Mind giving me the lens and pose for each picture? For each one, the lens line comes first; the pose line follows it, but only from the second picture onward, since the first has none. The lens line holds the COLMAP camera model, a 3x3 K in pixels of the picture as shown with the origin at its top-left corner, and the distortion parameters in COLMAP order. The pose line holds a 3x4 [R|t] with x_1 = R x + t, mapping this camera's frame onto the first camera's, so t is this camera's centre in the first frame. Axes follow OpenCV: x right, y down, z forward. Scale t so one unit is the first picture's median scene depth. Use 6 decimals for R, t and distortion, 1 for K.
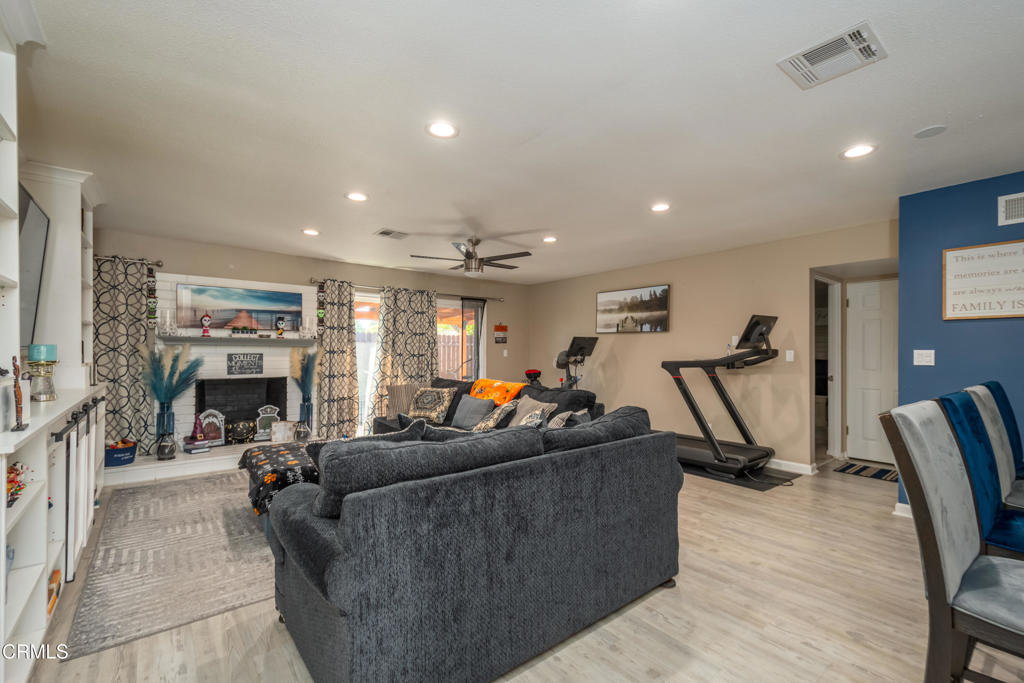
lens RADIAL K [[453.3, 0, 517.8], [0, 453.3, 350.9], [0, 0, 1]] dist [0.000713, 0.000030]
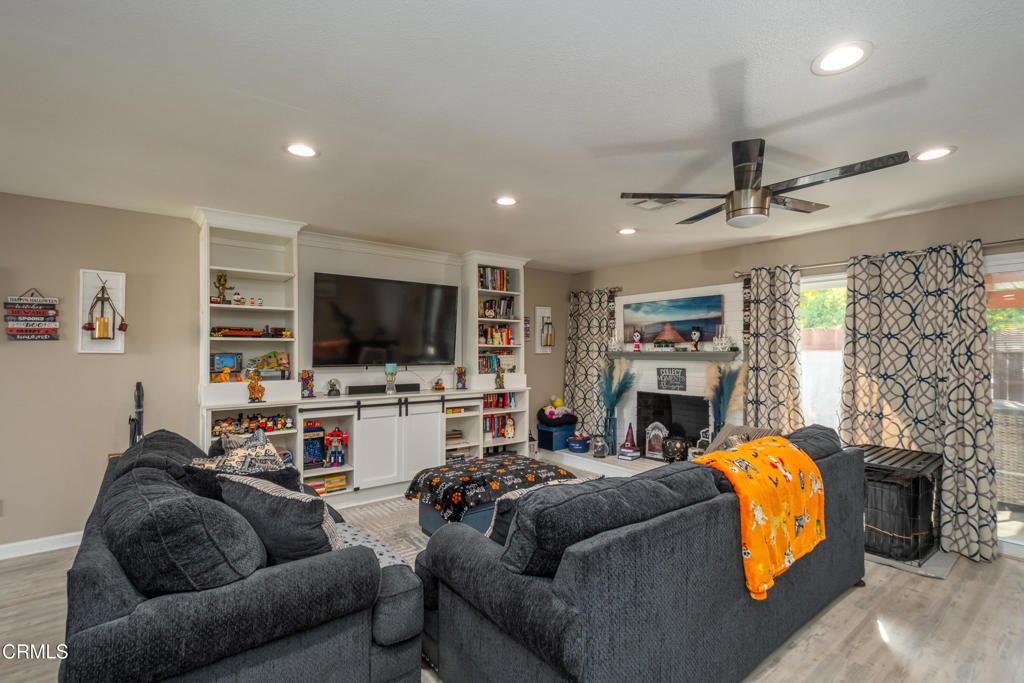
lens RADIAL K [[453.3, 0, 517.8], [0, 453.3, 350.9], [0, 0, 1]] dist [0.000713, 0.000030]
pose [[-0.010652, -0.011056, -0.999882, 0.345474], [-0.002385, 0.999936, -0.011032, -0.018906], [0.999940, 0.002267, -0.010677, 0.693026]]
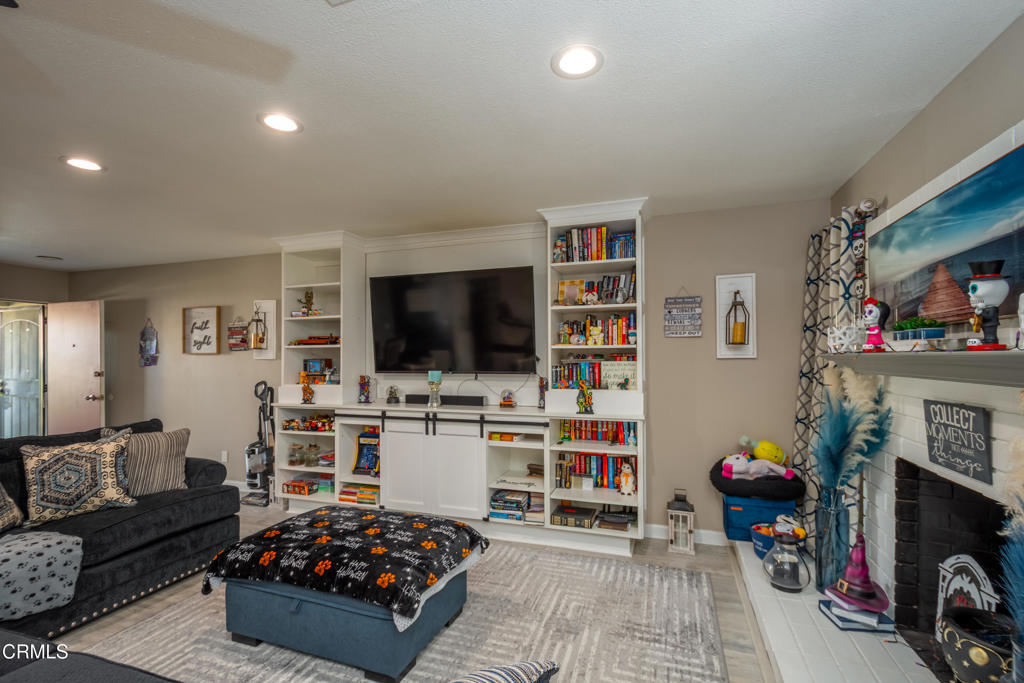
lens RADIAL K [[439.8, 0, 537.8], [0, 439.8, 357.0], [0, 0, 1]] dist [0.000566, 0.000036]
pose [[-0.827731, -0.005246, -0.561101, -0.205689], [-0.003262, 0.999984, -0.004537, -0.023085], [0.561116, -0.001925, -0.827735, 1.089464]]
